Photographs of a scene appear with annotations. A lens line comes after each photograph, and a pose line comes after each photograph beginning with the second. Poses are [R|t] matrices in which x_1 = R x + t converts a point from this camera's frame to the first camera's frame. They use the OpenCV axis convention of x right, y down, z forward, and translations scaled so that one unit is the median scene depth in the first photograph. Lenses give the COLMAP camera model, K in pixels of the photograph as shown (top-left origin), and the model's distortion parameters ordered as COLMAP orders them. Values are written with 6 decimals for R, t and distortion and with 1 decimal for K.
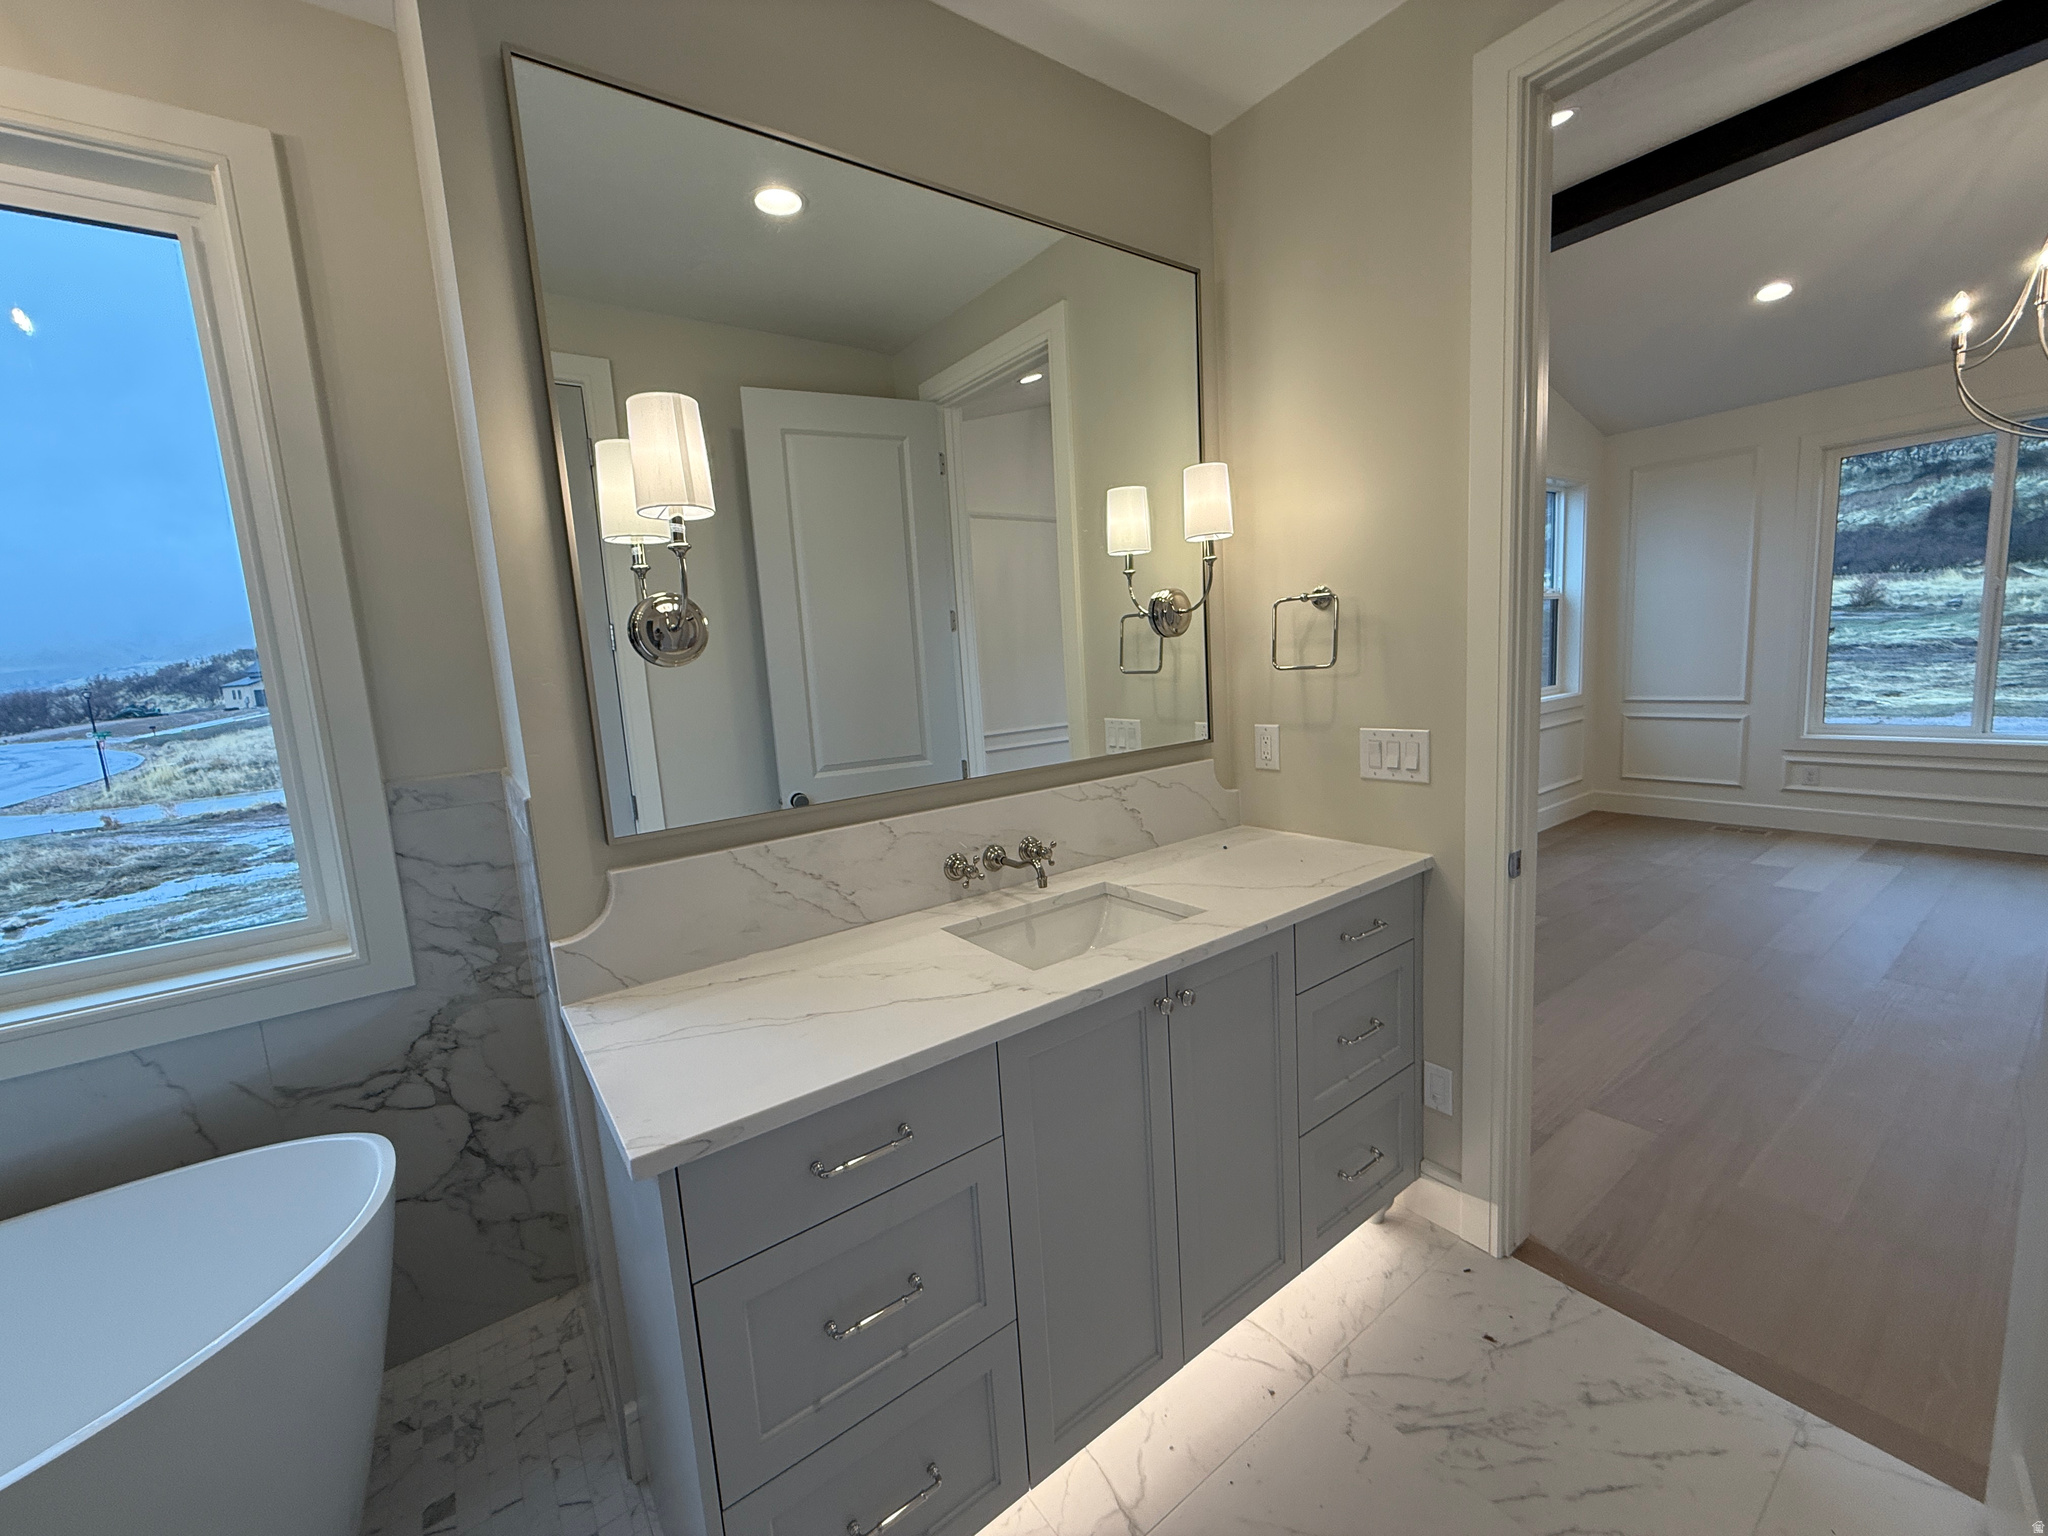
lens RADIAL K [[813.6, 0, 1018.6], [0, 813.6, 765.8], [0, 0, 1]] dist [-0.000255, 0.000096]
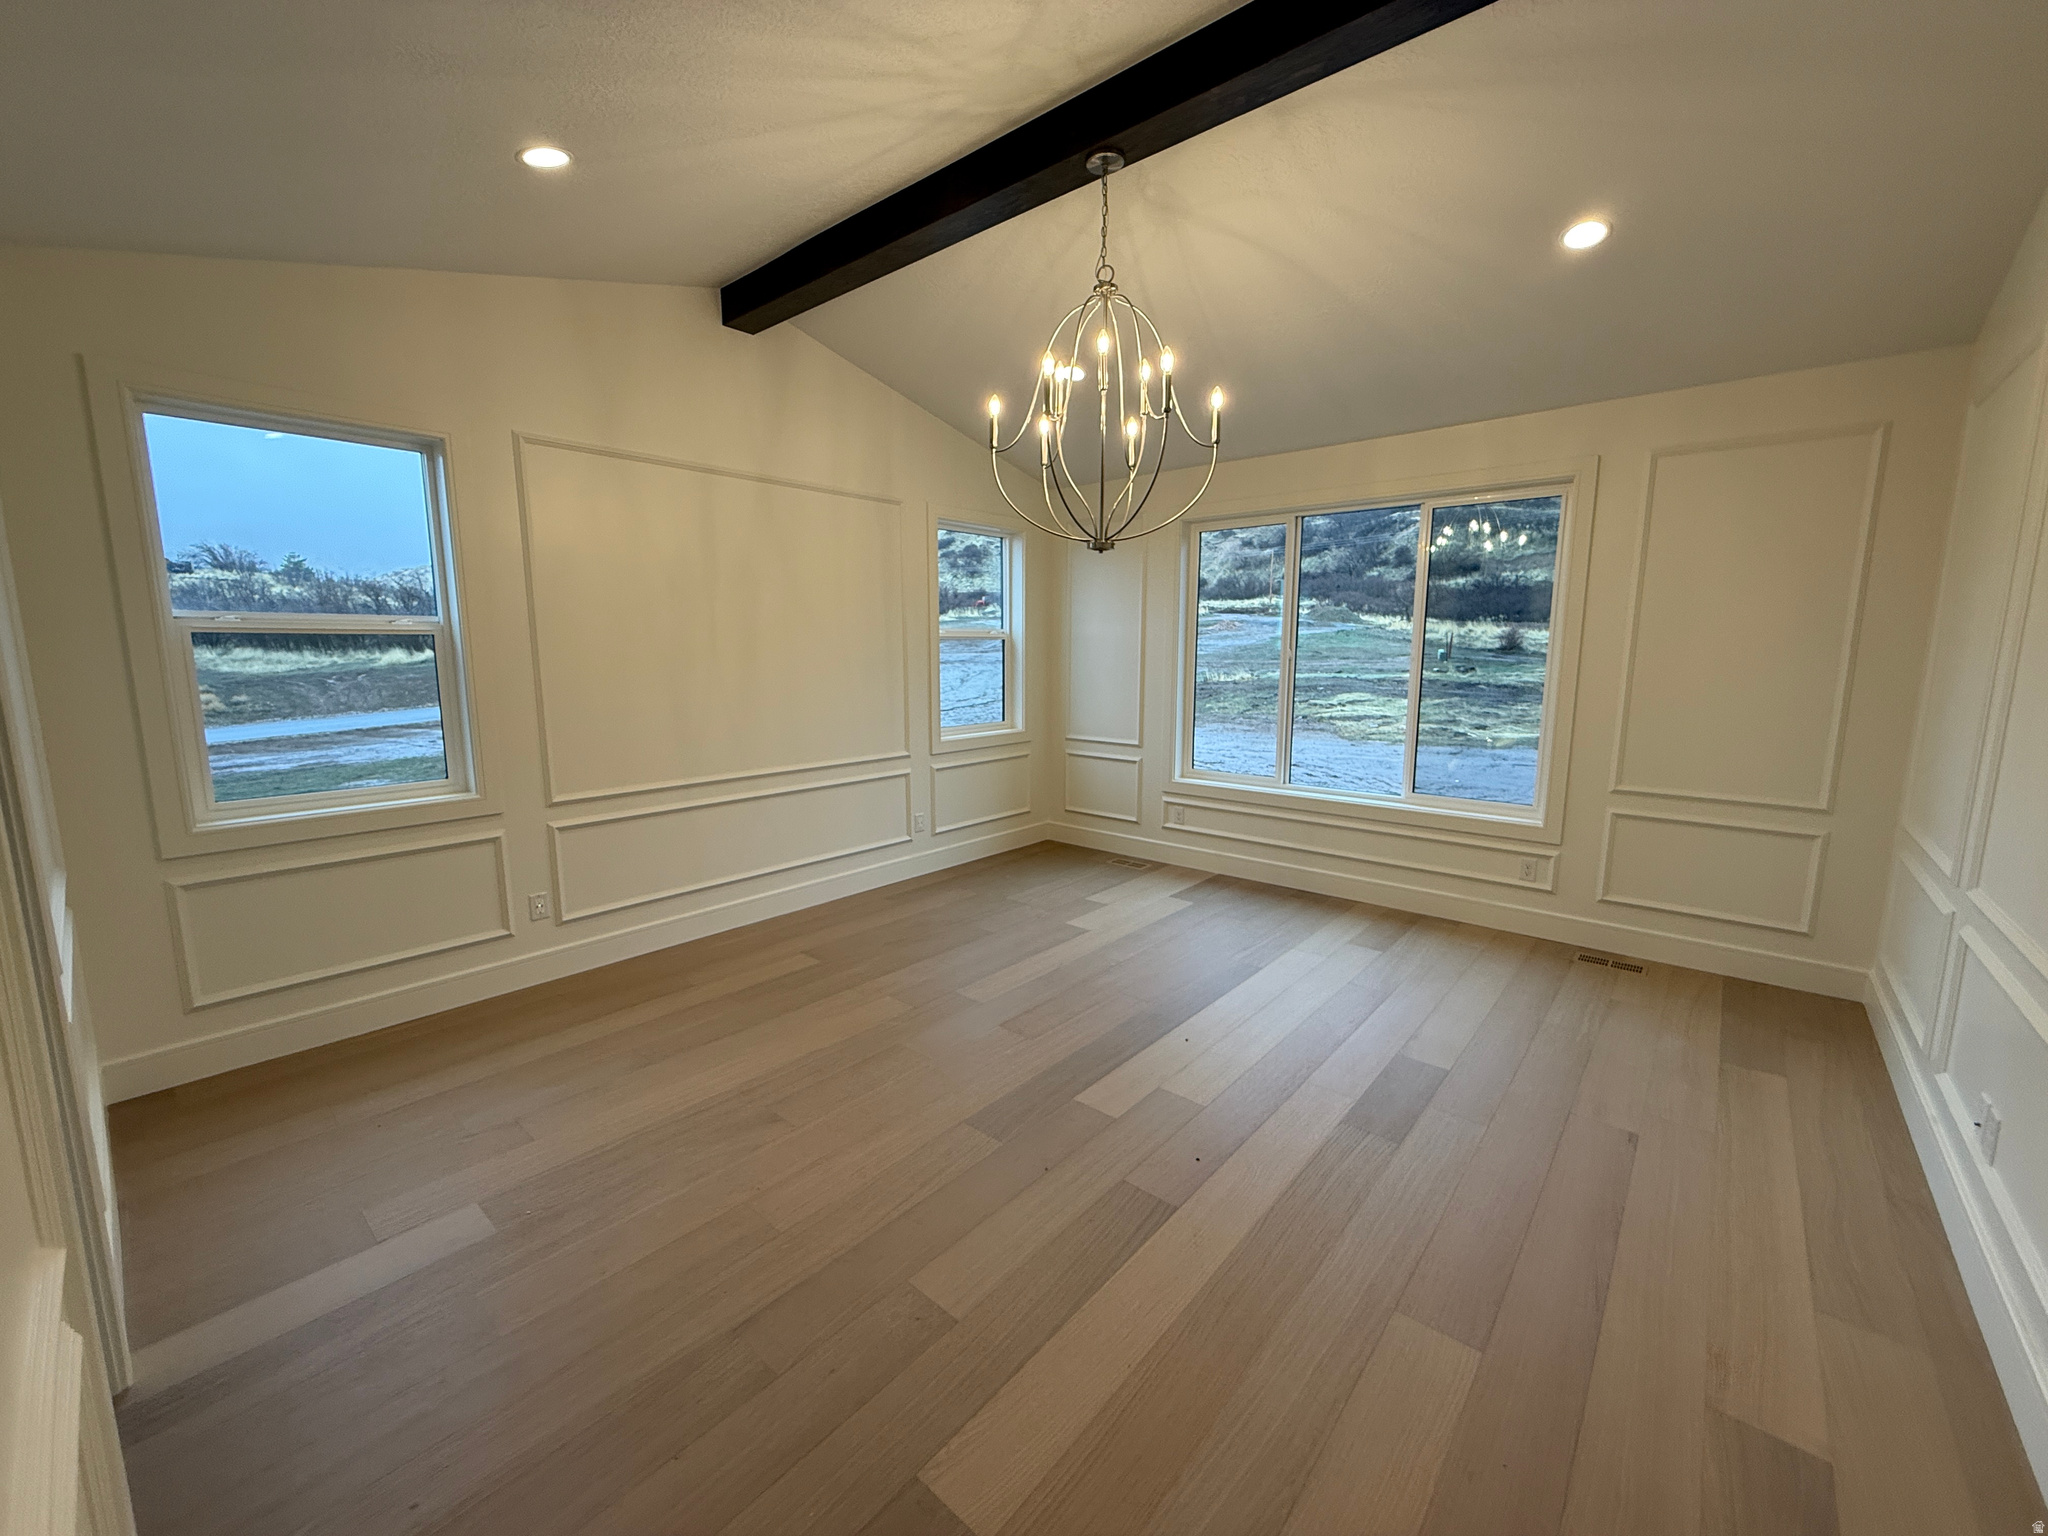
lens RADIAL K [[813.6, 0, 1018.6], [0, 813.6, 765.8], [0, 0, 1]] dist [-0.000255, 0.000096]
pose [[0.973101, 0.029512, 0.228479, 0.140830], [-0.031013, 0.999515, 0.002982, -0.014530], [-0.228280, -0.009987, 0.973544, -0.008194]]
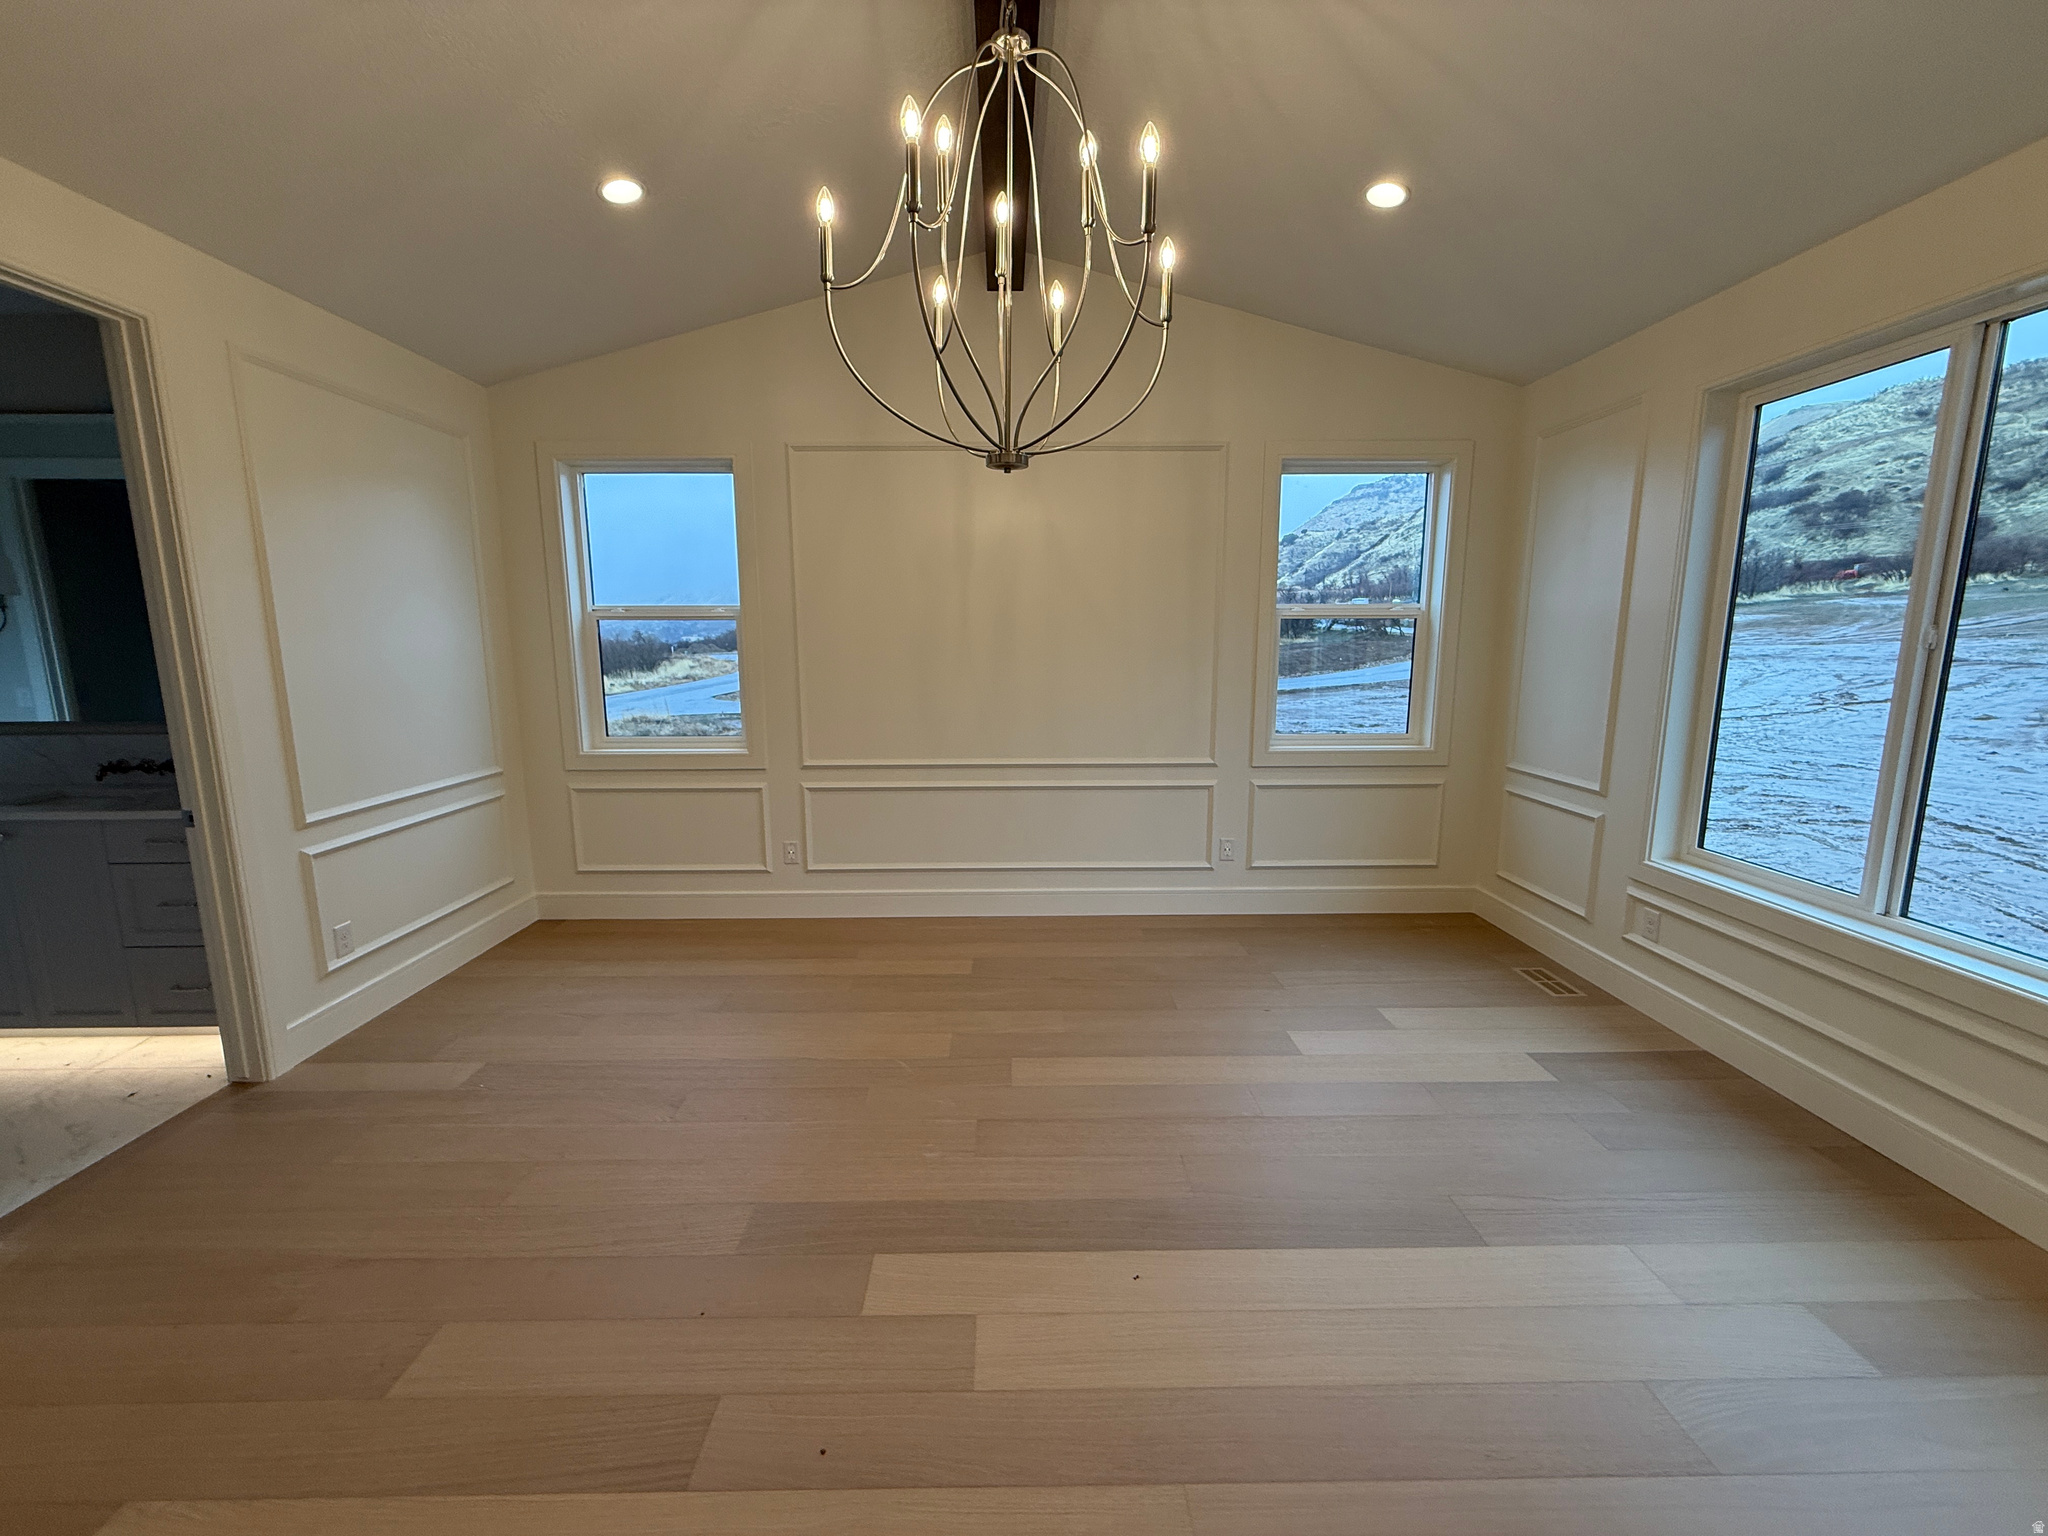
lens RADIAL K [[813.6, 0, 1018.6], [0, 813.6, 765.8], [0, 0, 1]] dist [-0.000255, 0.000096]
pose [[0.815099, 0.149529, -0.559692, 0.253380], [-0.124684, 0.988754, 0.082576, -0.027811], [0.565746, 0.002477, 0.824576, 0.058042]]
